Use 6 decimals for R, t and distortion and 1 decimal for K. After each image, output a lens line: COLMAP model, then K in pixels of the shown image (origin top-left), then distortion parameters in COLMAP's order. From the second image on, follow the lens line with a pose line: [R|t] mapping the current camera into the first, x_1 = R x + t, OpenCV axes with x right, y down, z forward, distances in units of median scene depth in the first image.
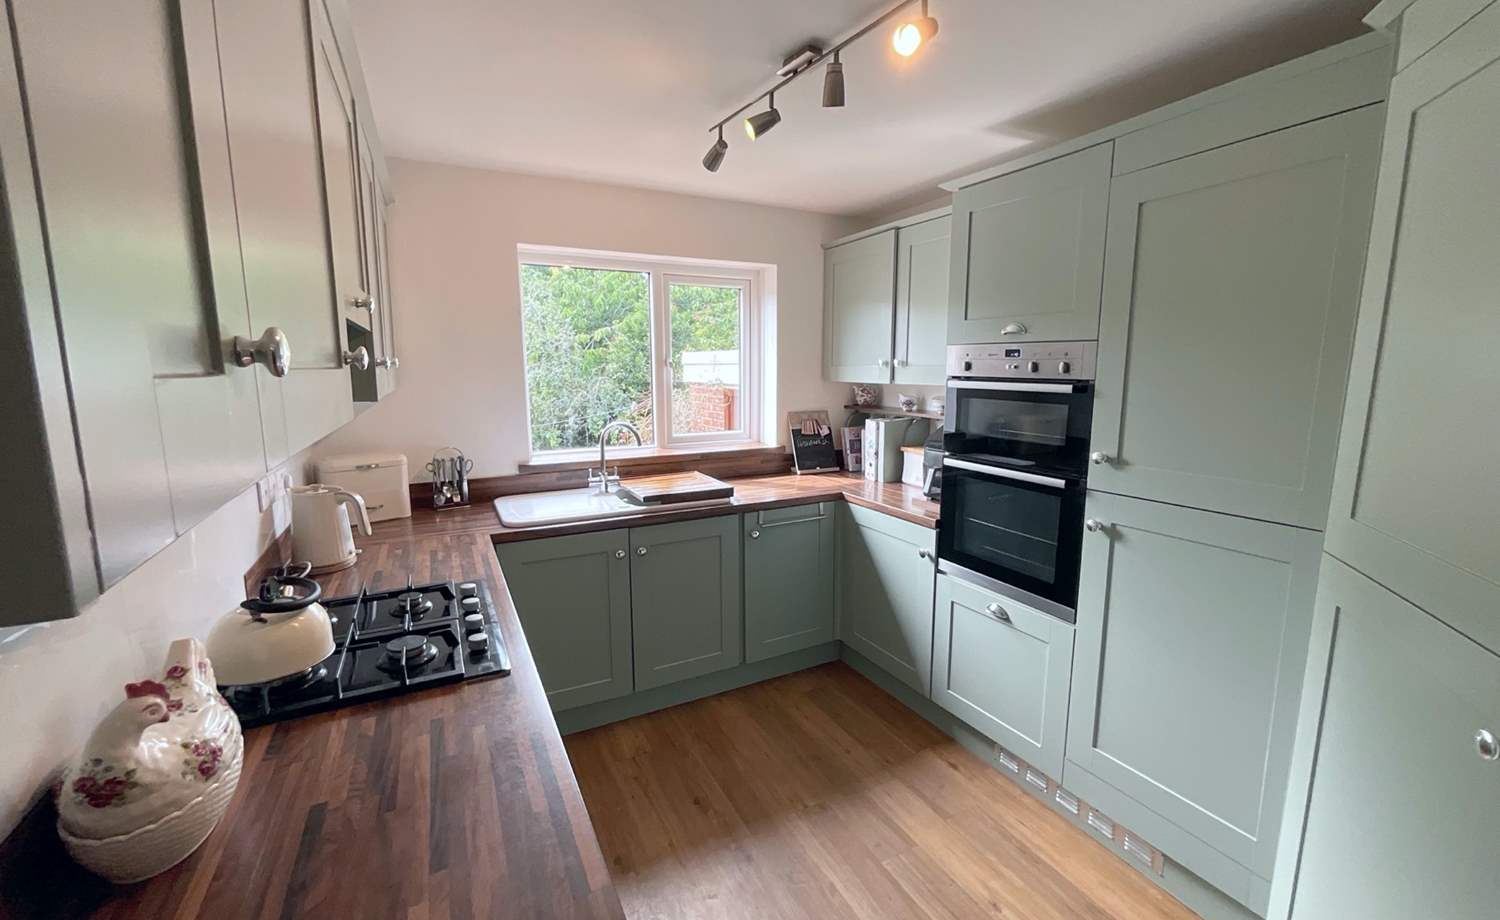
lens RADIAL K [[612.0, 0, 750.1], [0, 612.0, 457.5], [0, 0, 1]] dist [-0.004413, 0.004700]
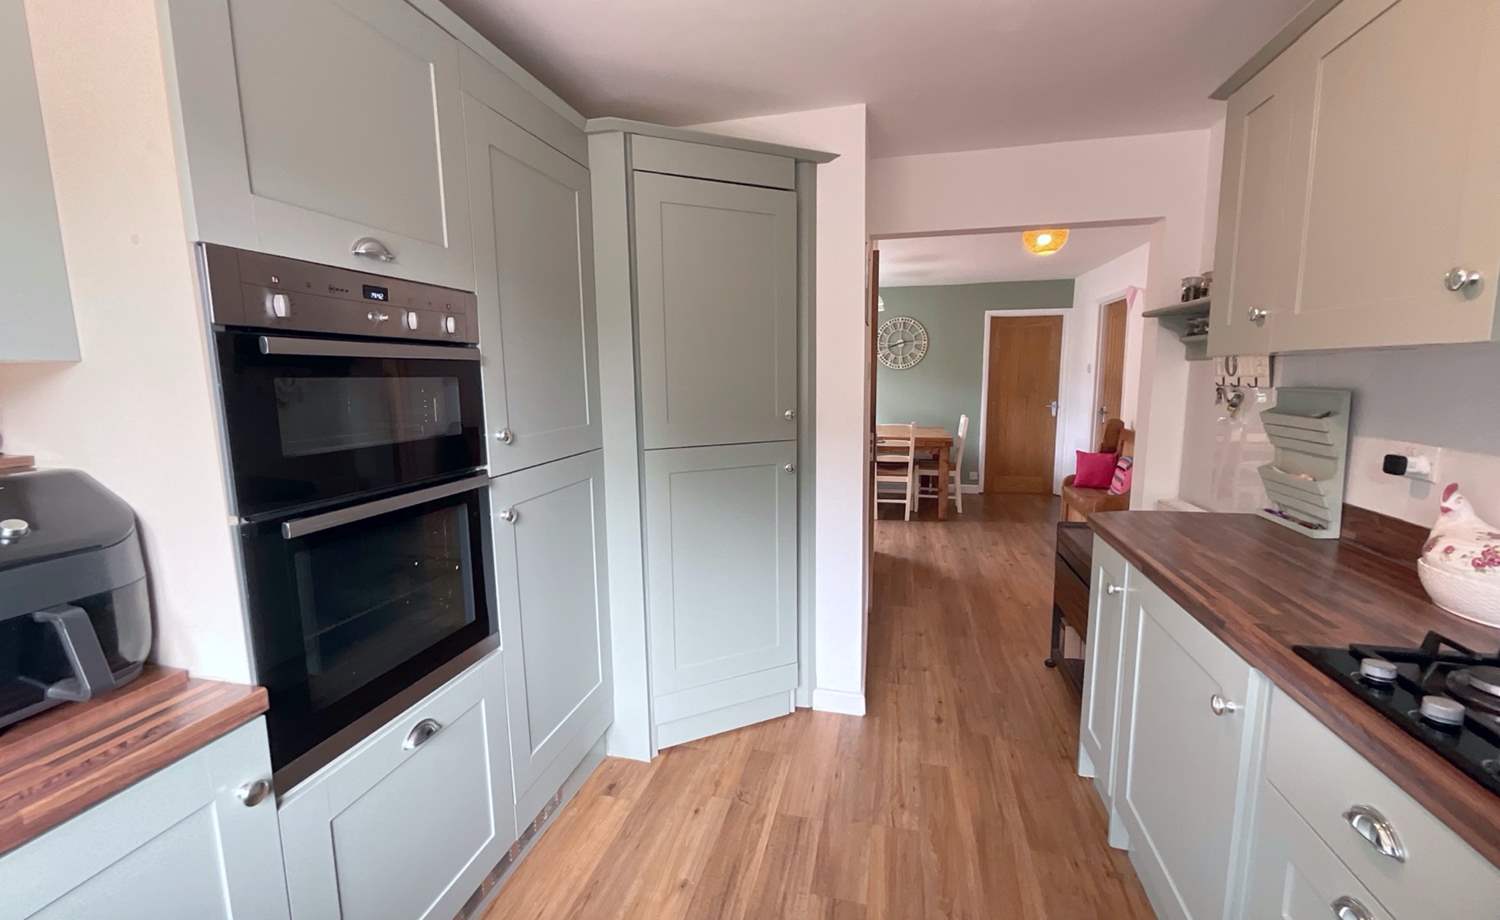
lens RADIAL K [[612.0, 0, 750.1], [0, 612.0, 457.5], [0, 0, 1]] dist [-0.004413, 0.004700]
pose [[-0.747615, -0.083036, 0.658921, -0.237641], [0.111490, 0.962381, 0.247775, -0.135076], [-0.654708, 0.258703, -0.710233, 1.310656]]
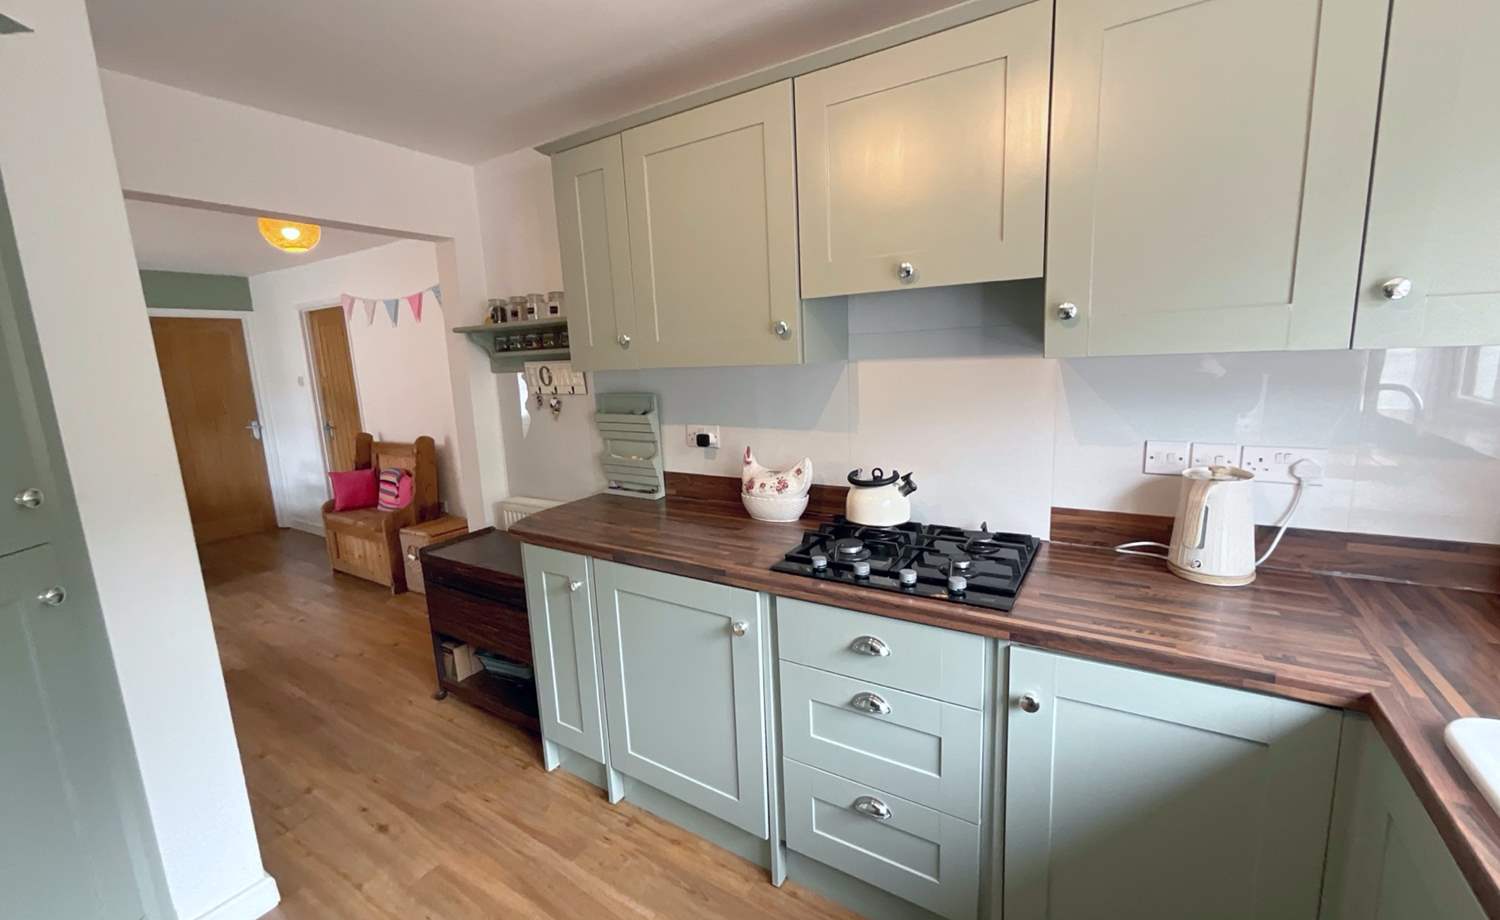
lens RADIAL K [[612.0, 0, 750.1], [0, 612.0, 457.5], [0, 0, 1]] dist [-0.004413, 0.004700]
pose [[-0.868347, 0.117839, -0.481754, 0.176471], [-0.033866, 0.955007, 0.294642, -0.167158], [0.494799, 0.272167, -0.825287, 1.267209]]
